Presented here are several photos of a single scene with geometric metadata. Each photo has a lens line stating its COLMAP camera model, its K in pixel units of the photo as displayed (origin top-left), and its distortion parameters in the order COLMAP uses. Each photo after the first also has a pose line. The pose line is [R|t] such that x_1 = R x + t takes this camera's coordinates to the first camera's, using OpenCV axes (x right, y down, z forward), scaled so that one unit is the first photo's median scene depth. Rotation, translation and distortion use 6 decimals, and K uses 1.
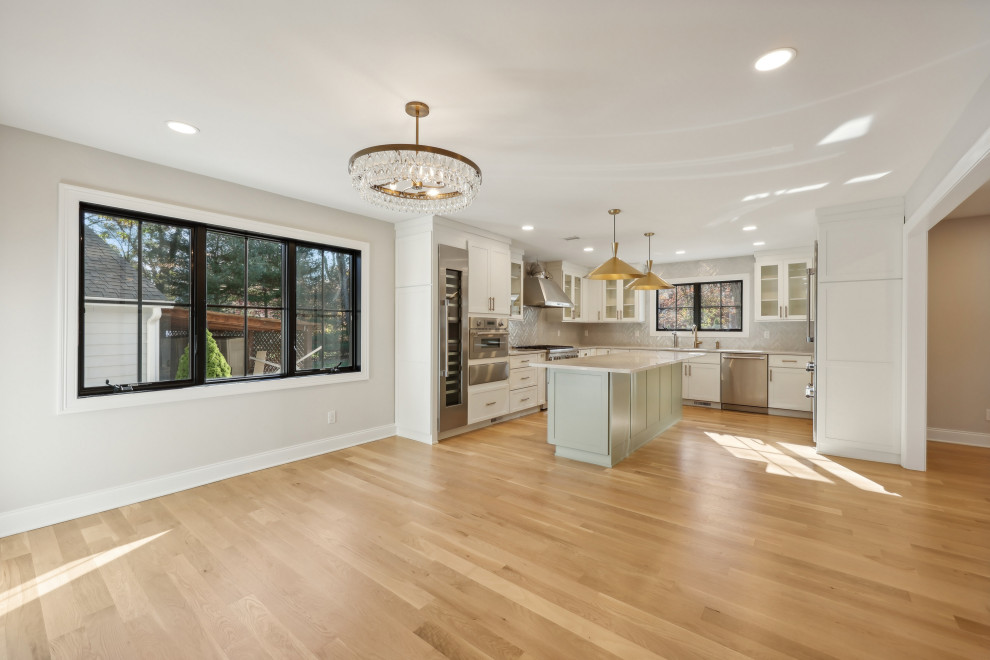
lens RADIAL K [[409.9, 0, 489.9], [0, 409.9, 327.0], [0, 0, 1]] dist [0.013224, -0.000802]
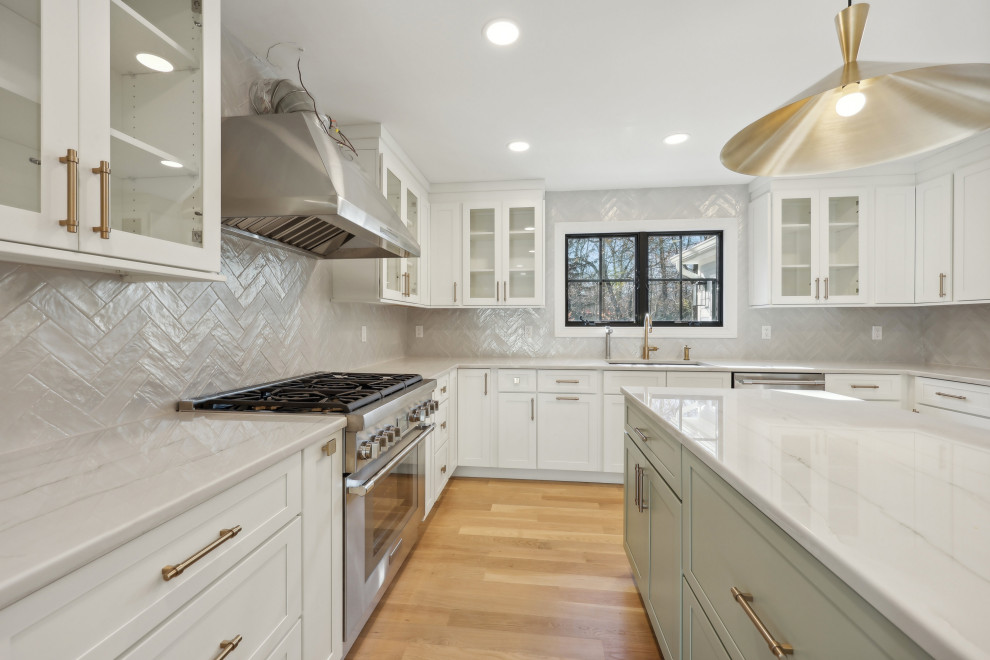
lens RADIAL K [[409.9, 0, 498.7], [0, 409.9, 324.2], [0, 0, 1]] dist [0.013224, -0.000802]
pose [[0.846063, -0.005463, 0.533056, 0.080209], [0.000060, 0.999948, 0.010153, 0.002617], [-0.533084, -0.008558, 0.846019, 0.690089]]
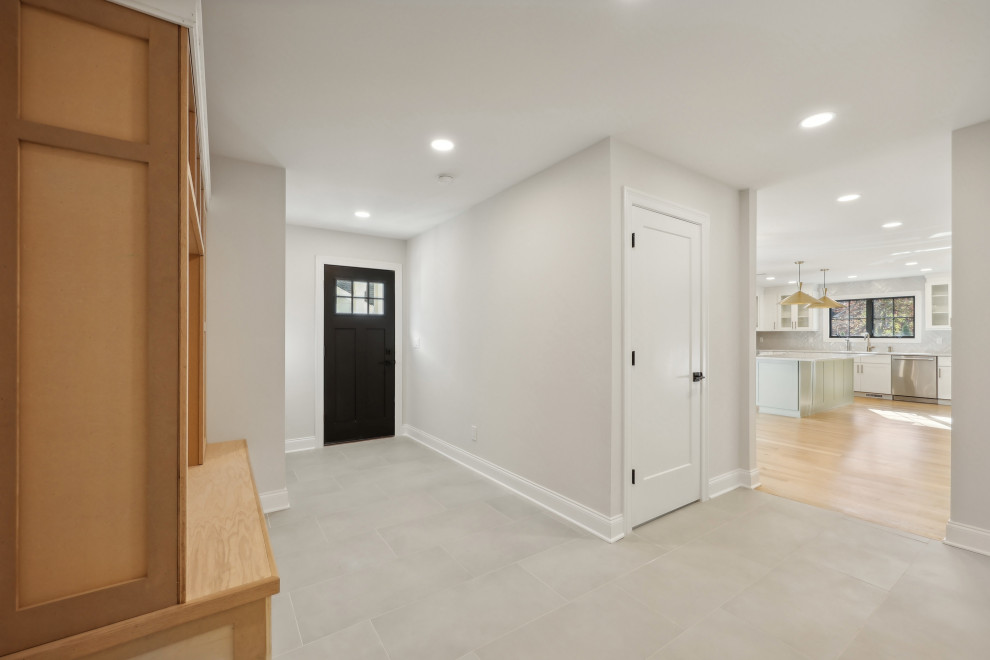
lens RADIAL K [[409.9, 0, 497.8], [0, 409.9, 332.9], [0, 0, 1]] dist [0.013224, -0.000802]
pose [[0.958970, -0.003273, -0.283488, -0.216939], [0.002203, 0.999989, -0.004095, -0.002161], [0.283498, 0.003302, 0.958967, -0.516286]]
